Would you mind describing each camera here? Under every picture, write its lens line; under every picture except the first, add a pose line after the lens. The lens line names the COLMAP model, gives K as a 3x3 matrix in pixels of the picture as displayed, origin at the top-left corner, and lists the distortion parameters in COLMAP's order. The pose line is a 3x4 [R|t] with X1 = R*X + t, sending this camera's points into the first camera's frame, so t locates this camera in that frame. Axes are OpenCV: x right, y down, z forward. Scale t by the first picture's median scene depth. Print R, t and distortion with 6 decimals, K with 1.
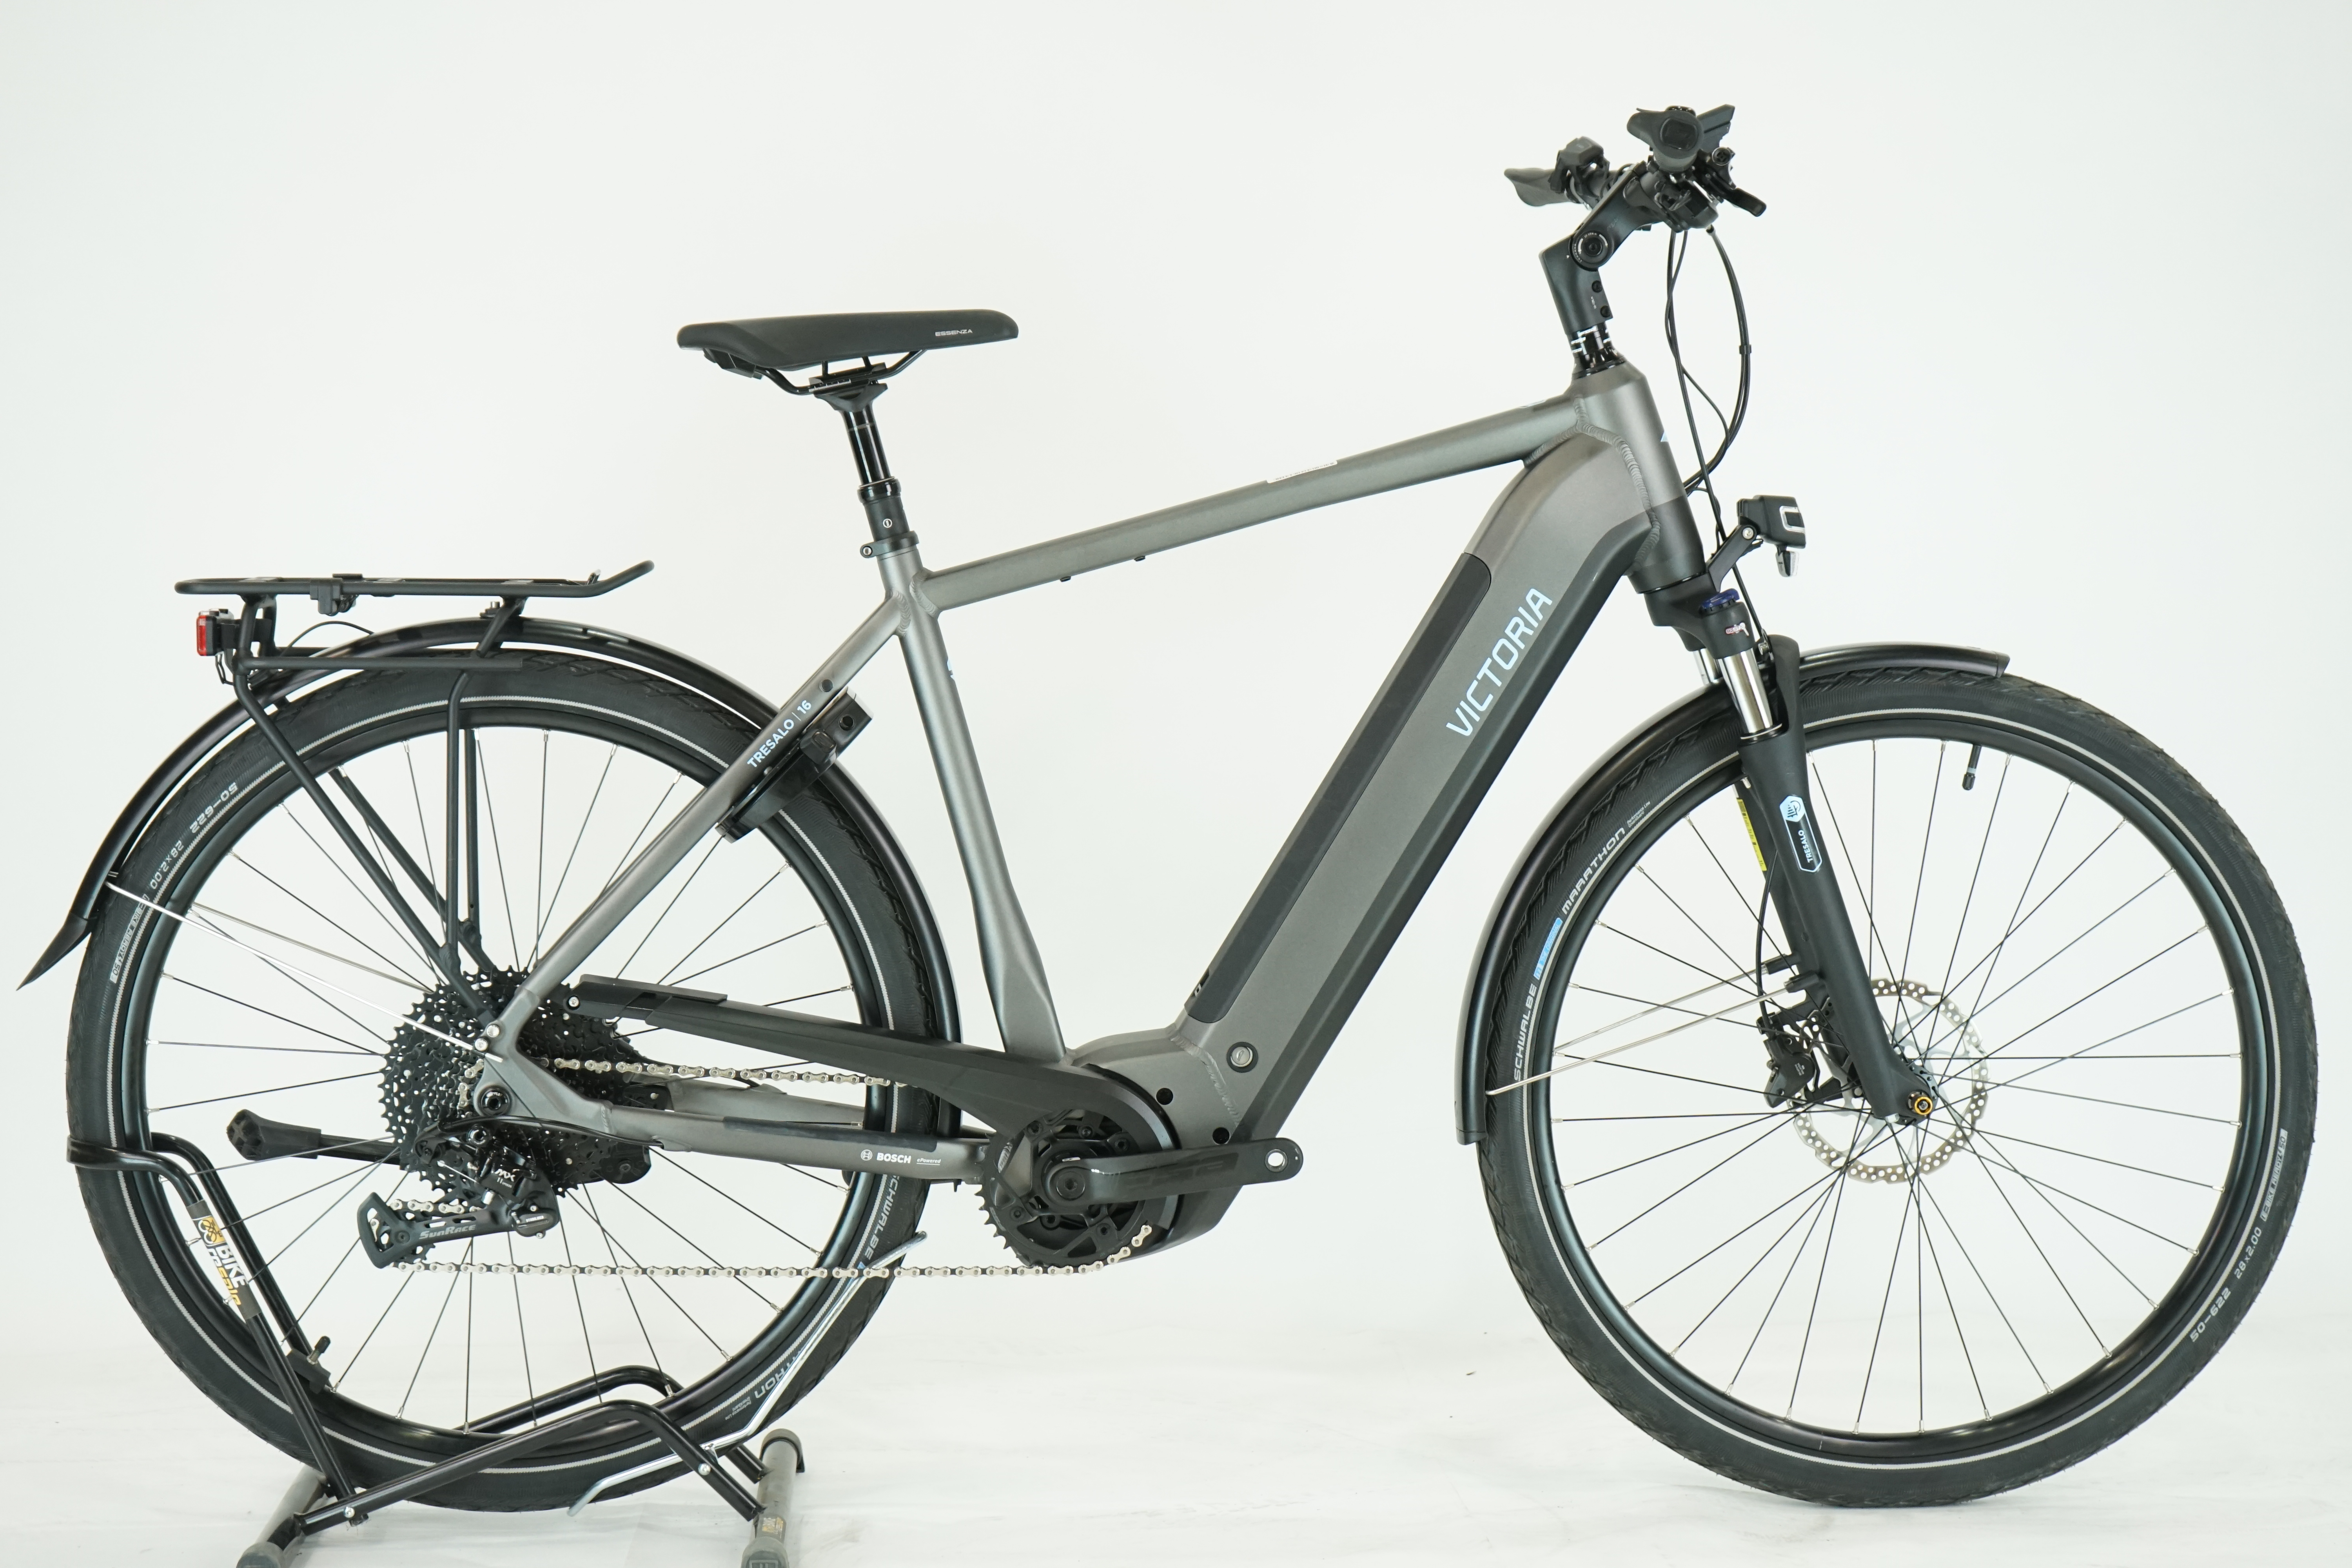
lens RADIAL K [[4149.1, 0, 1182.2], [0, 4149.1, 796.5], [0, 0, 1]] dist [0.038246, 0.000000]
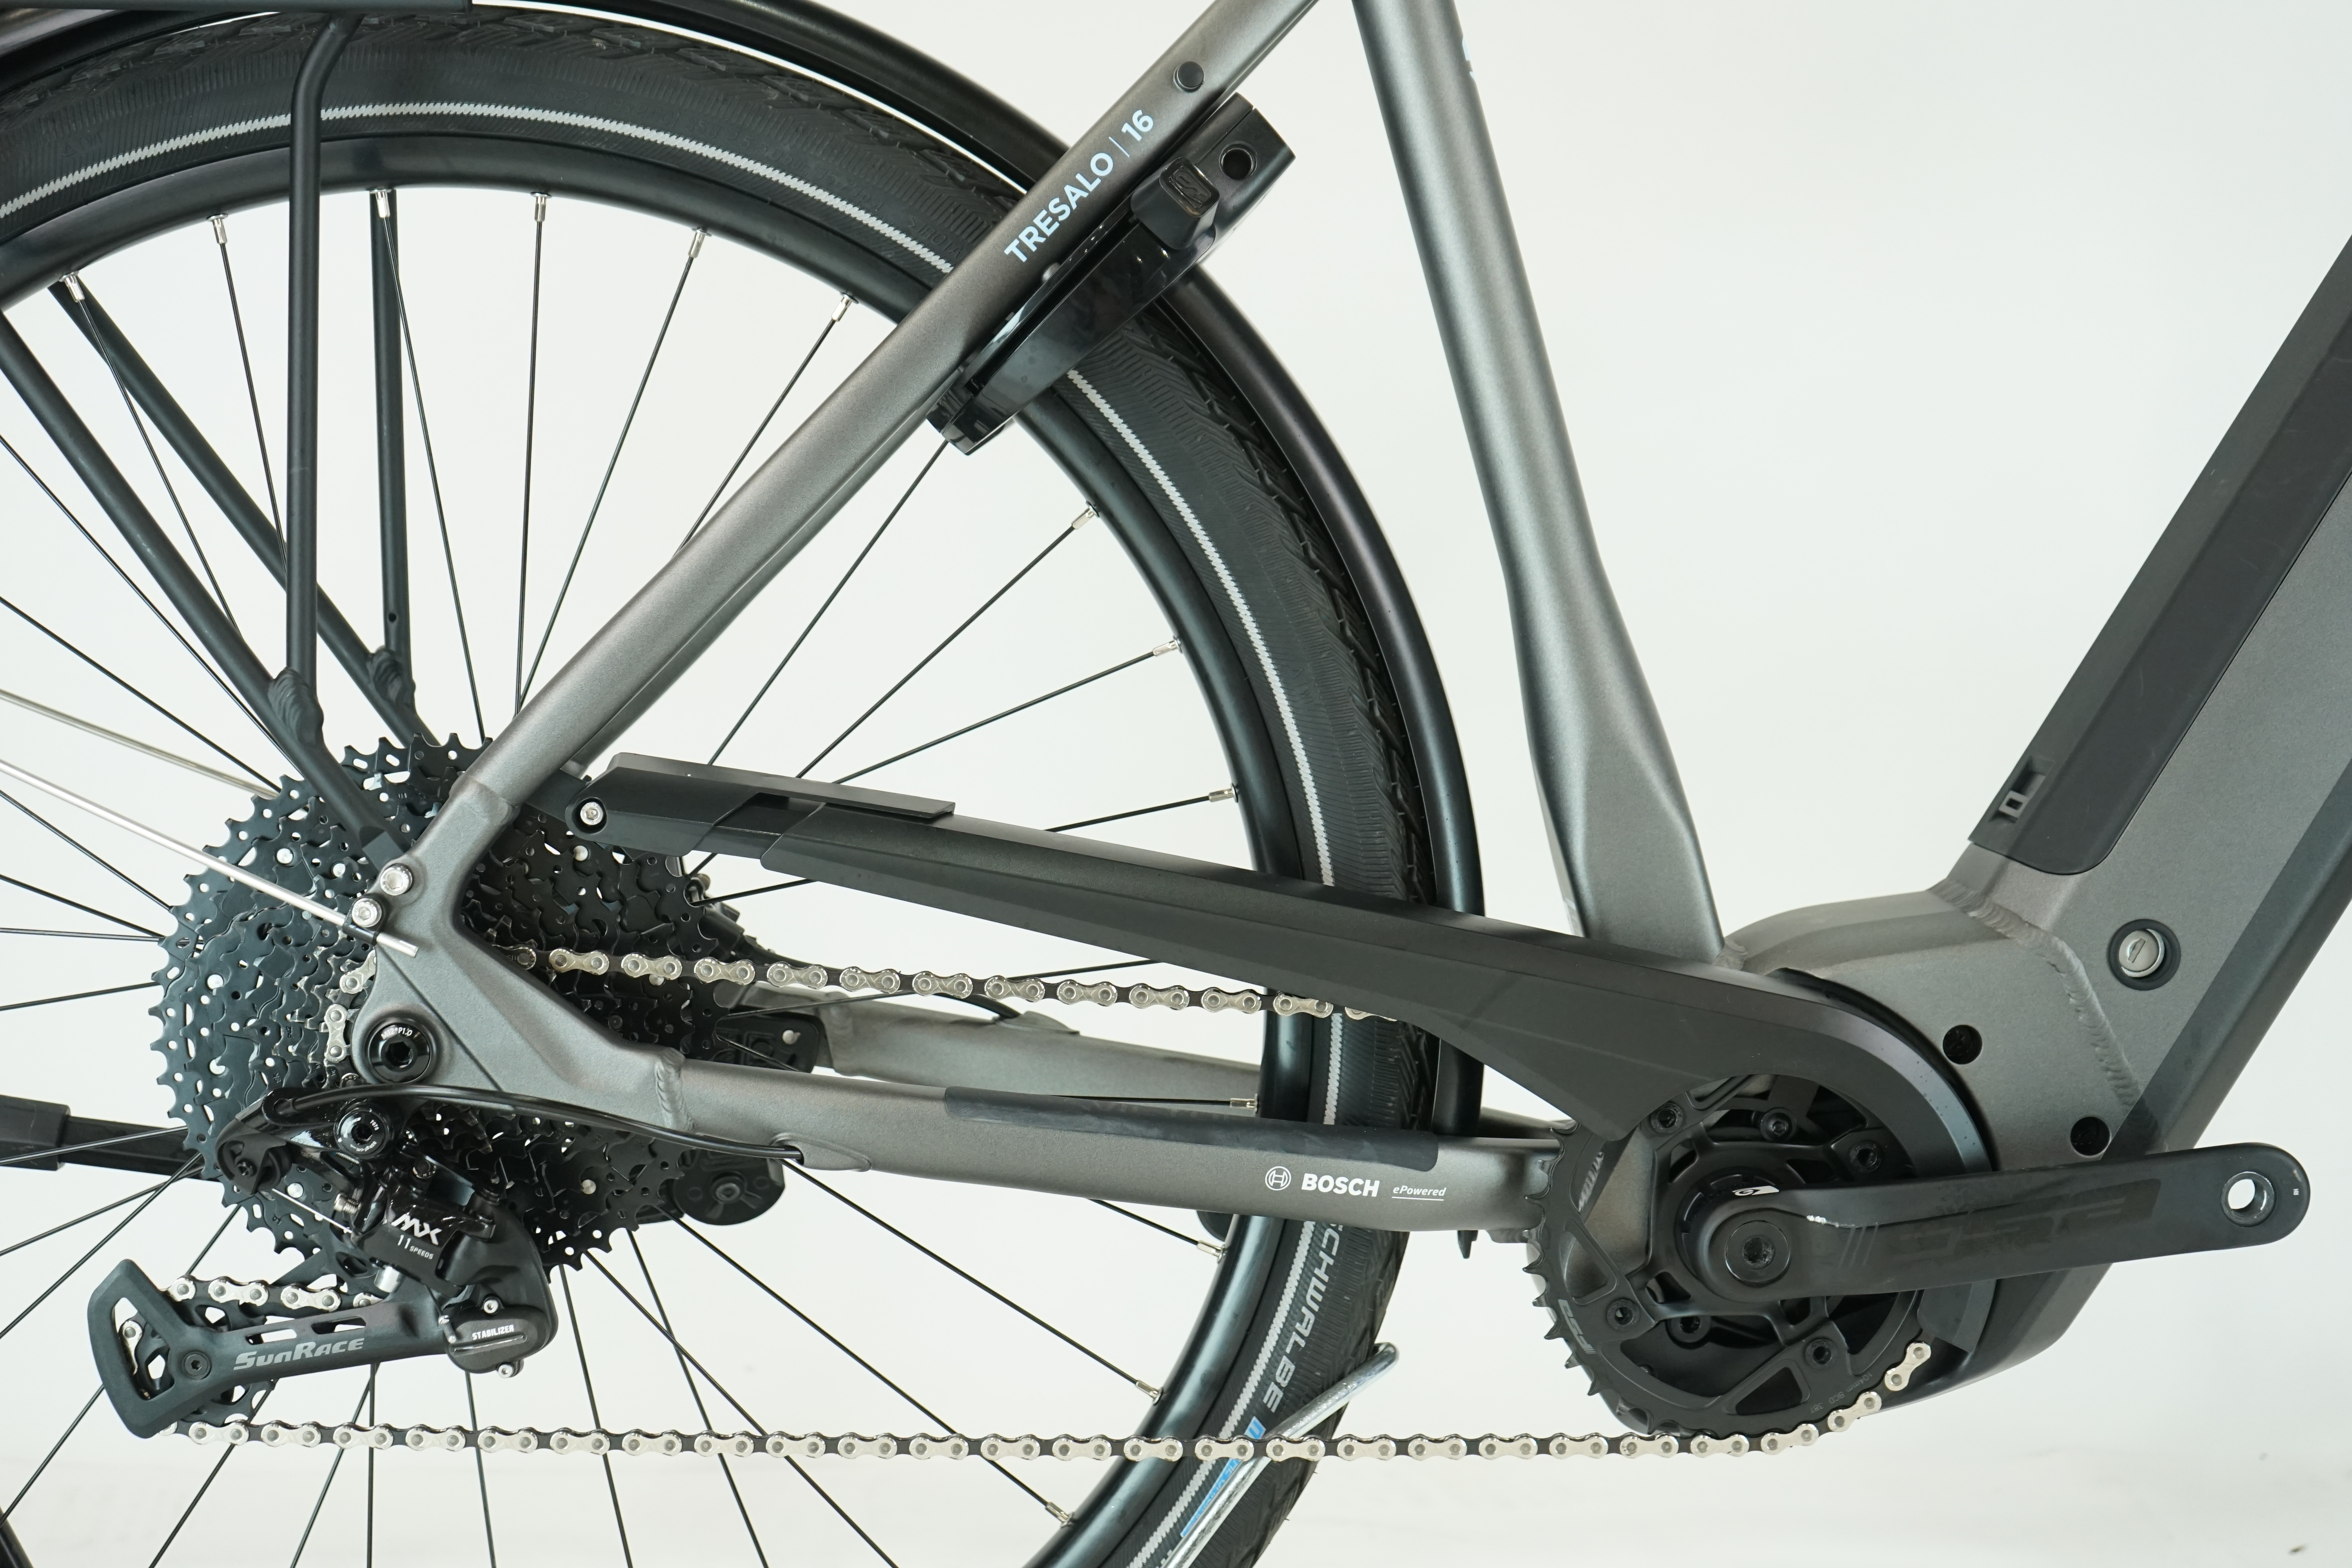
lens RADIAL K [[3139.0, 0, 1172.8], [0, 3139.0, 771.8], [0, 0, 1]] dist [-0.009024, 0.000000]
pose [[0.999645, 0.002207, -0.026557, -0.077922], [-0.002449, 0.999956, -0.009094, 0.047190], [0.026536, 0.009155, 0.999606, 0.672548]]
